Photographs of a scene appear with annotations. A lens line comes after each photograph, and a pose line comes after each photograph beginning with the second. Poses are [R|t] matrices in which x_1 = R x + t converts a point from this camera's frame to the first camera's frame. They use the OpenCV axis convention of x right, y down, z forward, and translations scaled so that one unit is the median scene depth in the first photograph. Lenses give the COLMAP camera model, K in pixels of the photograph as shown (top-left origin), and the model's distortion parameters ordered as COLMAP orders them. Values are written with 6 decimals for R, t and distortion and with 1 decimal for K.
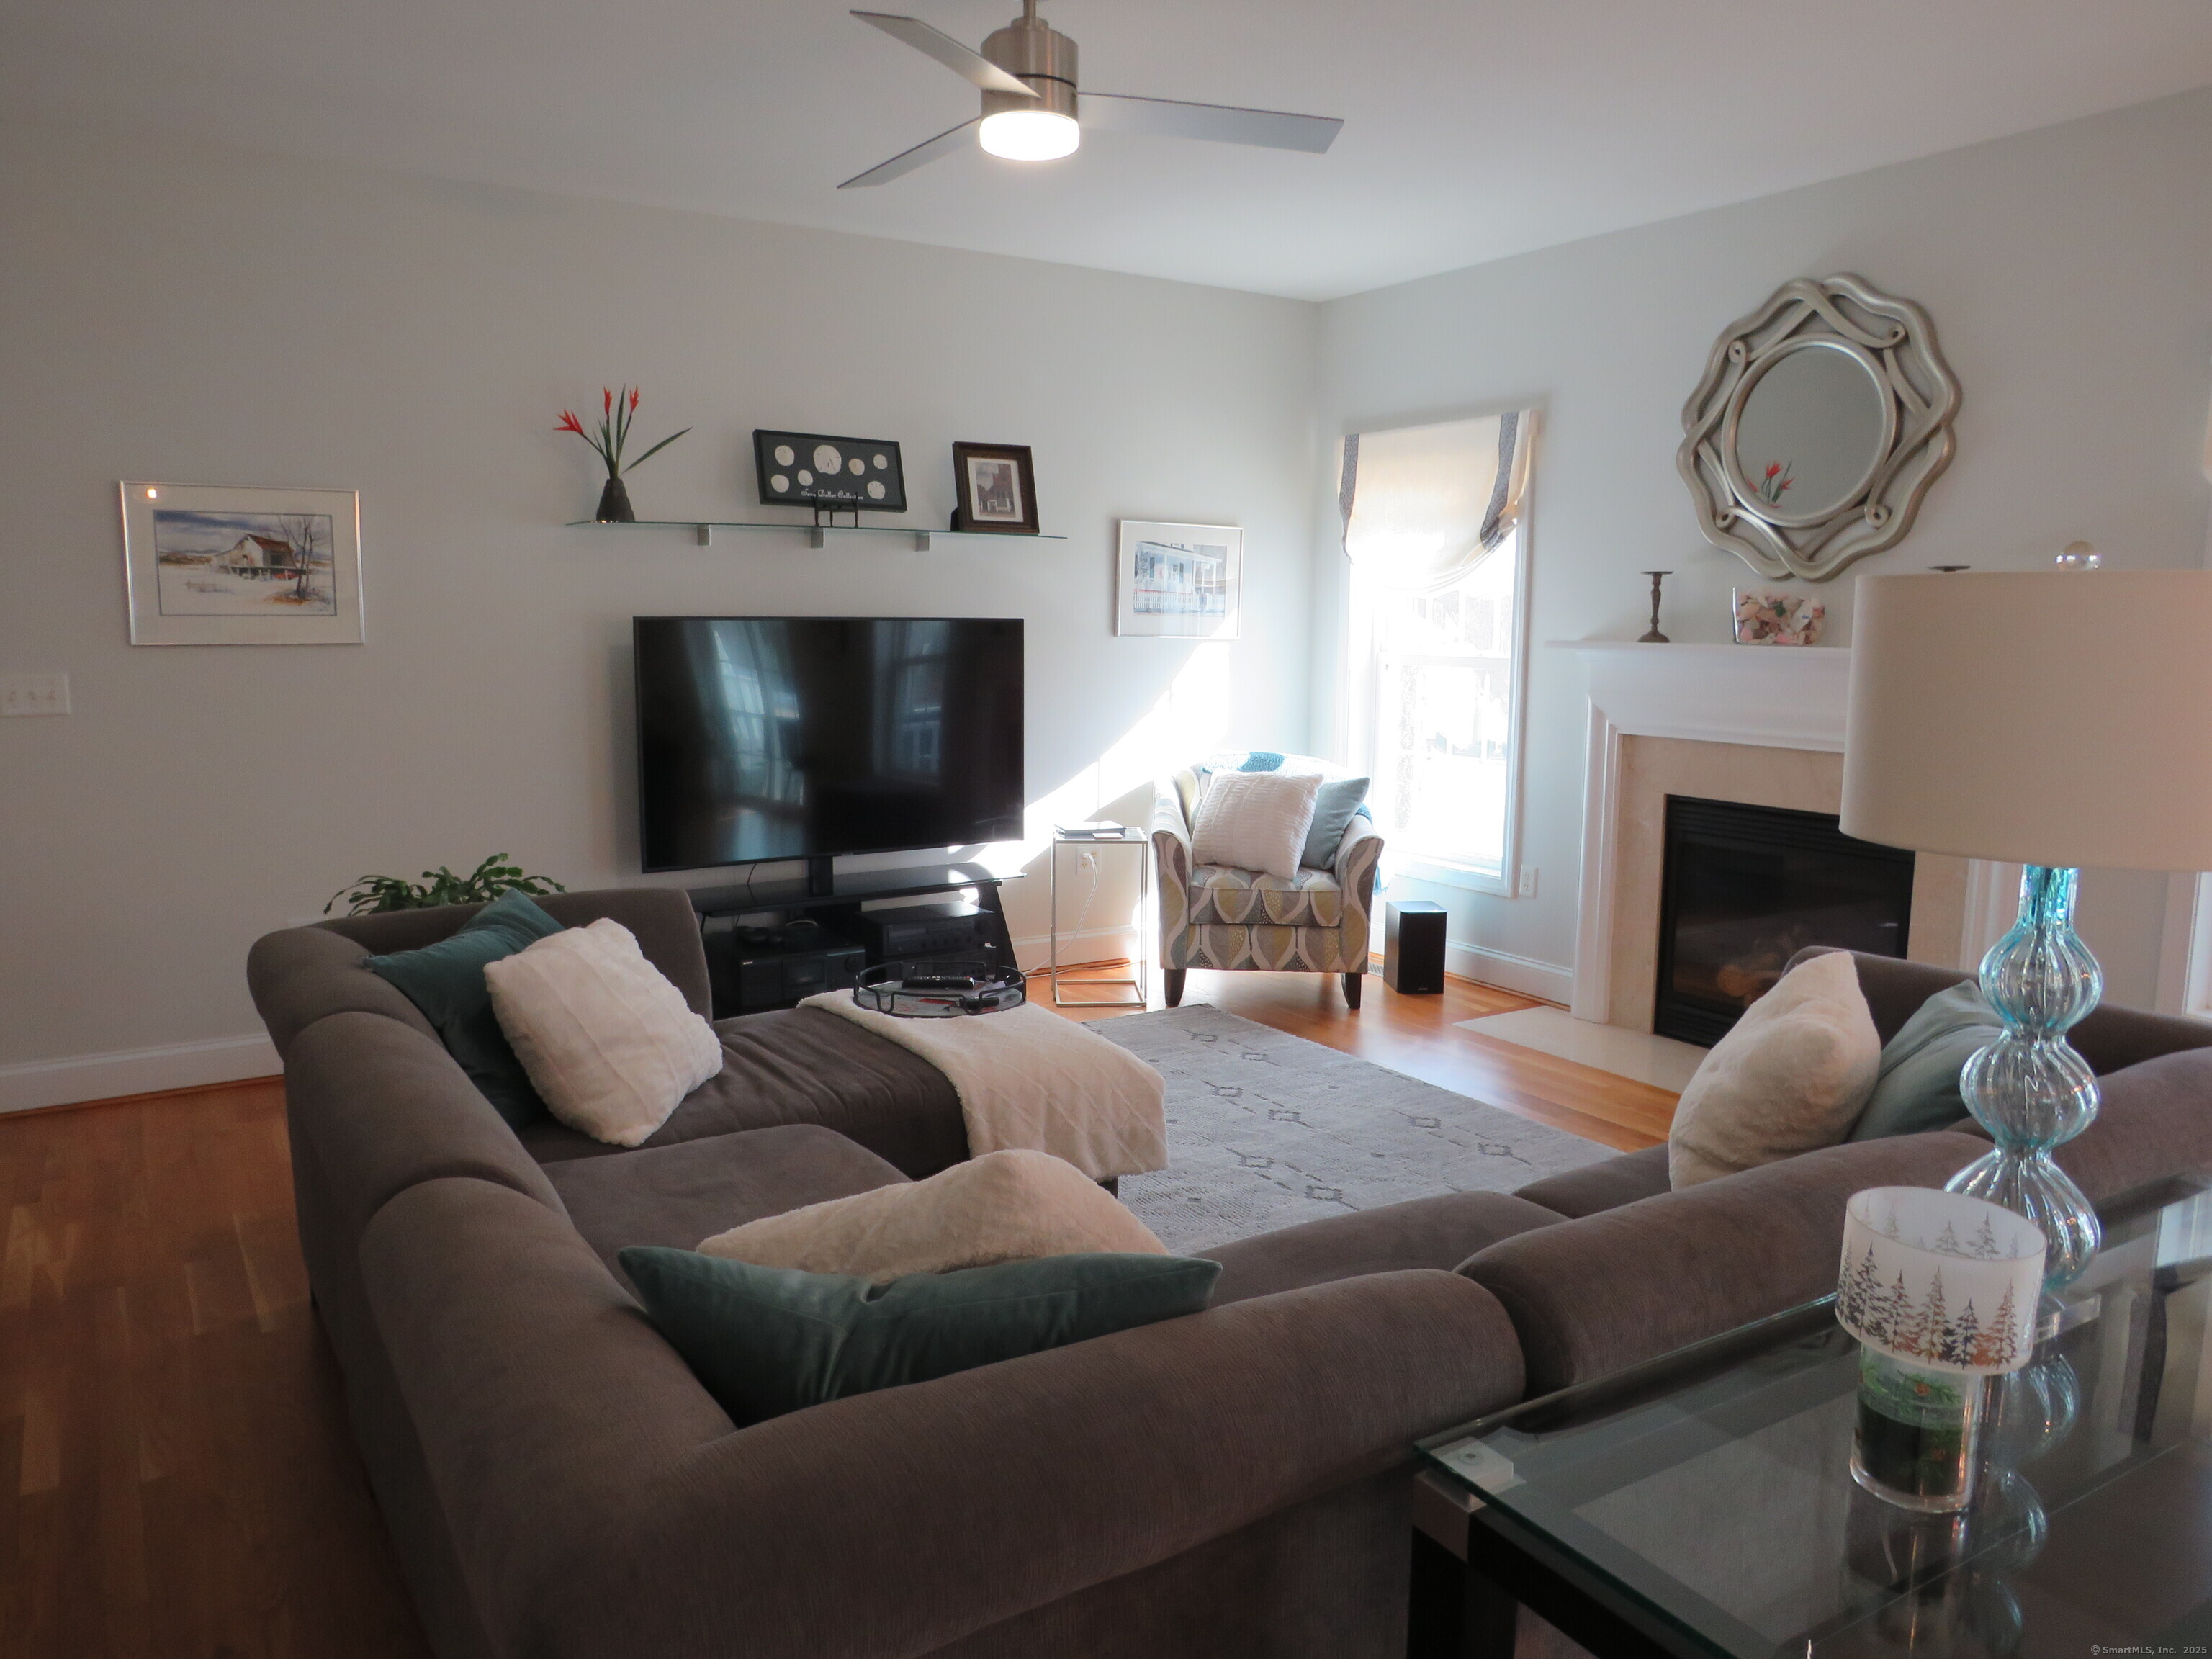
lens RADIAL K [[1558.5, 0, 1106.0], [0, 1558.5, 829.5], [0, 0, 1]] dist [-0.056194, 0.056152]
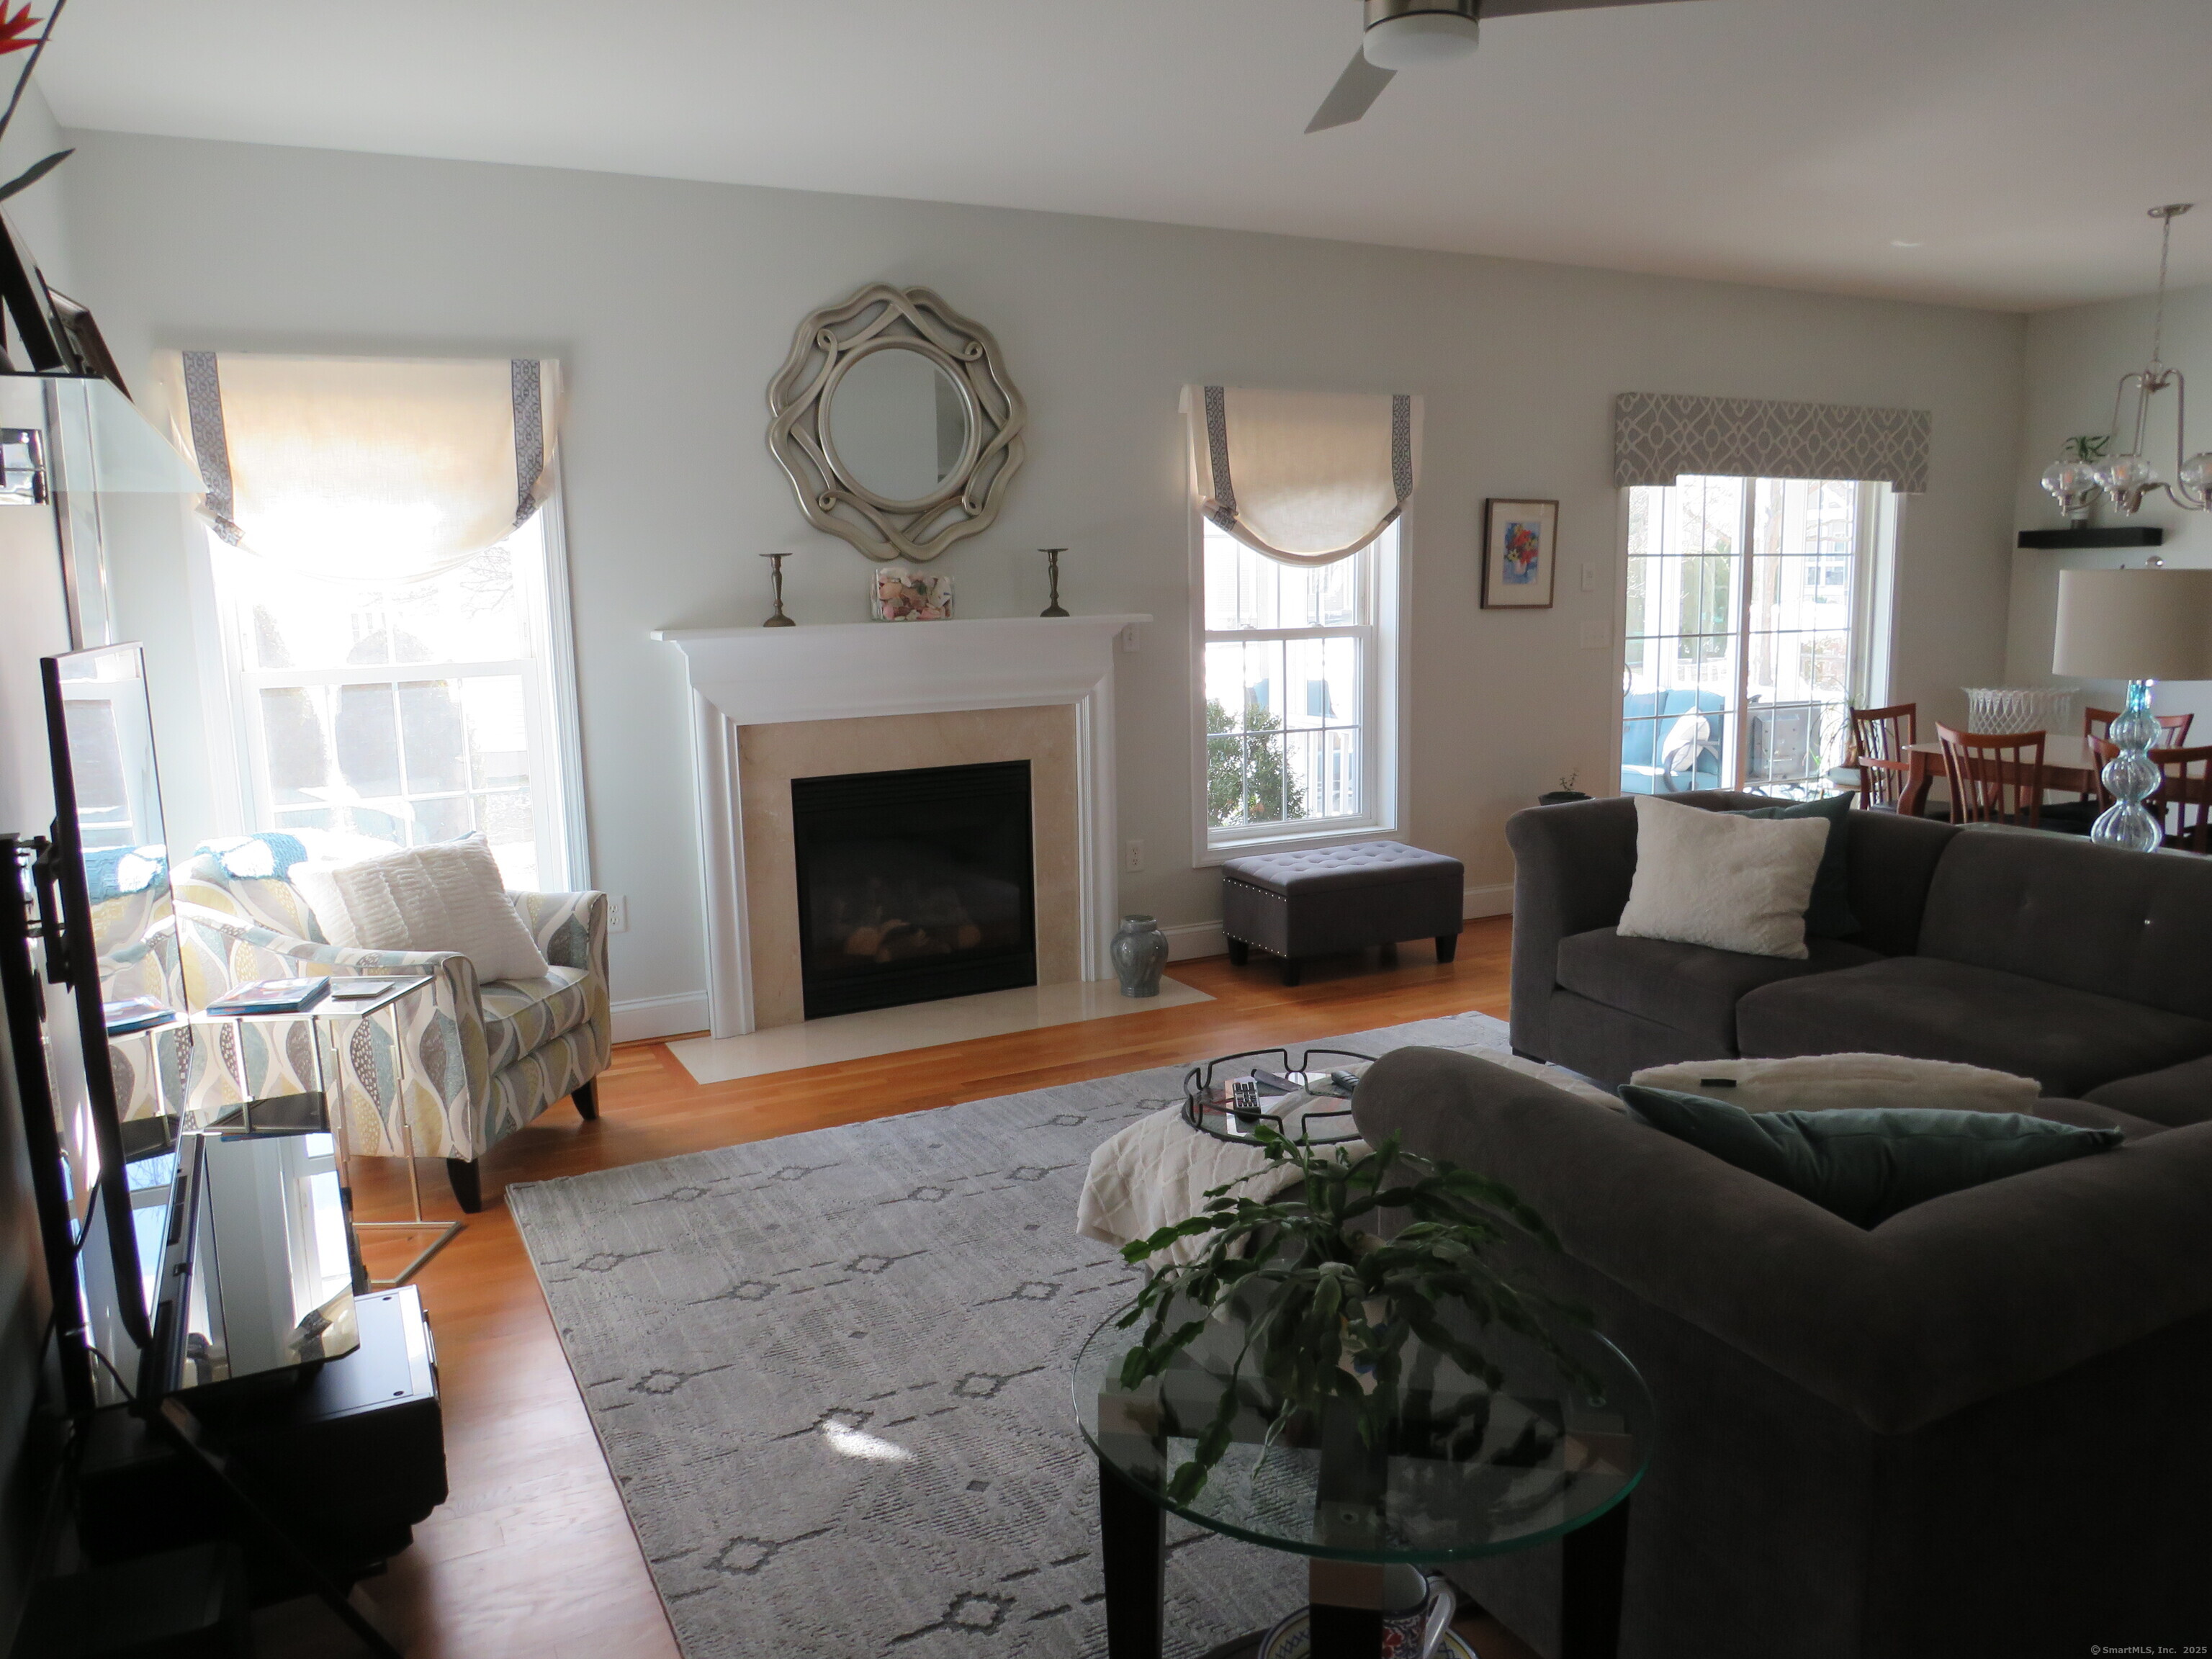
lens RADIAL K [[1558.5, 0, 1106.0], [0, 1558.5, 829.5], [0, 0, 1]] dist [-0.056194, 0.056152]
pose [[0.121071, -0.170844, 0.977831, -0.600539], [0.161797, 0.975301, 0.150369, -0.110955], [-0.979369, 0.140005, 0.145722, 0.680605]]
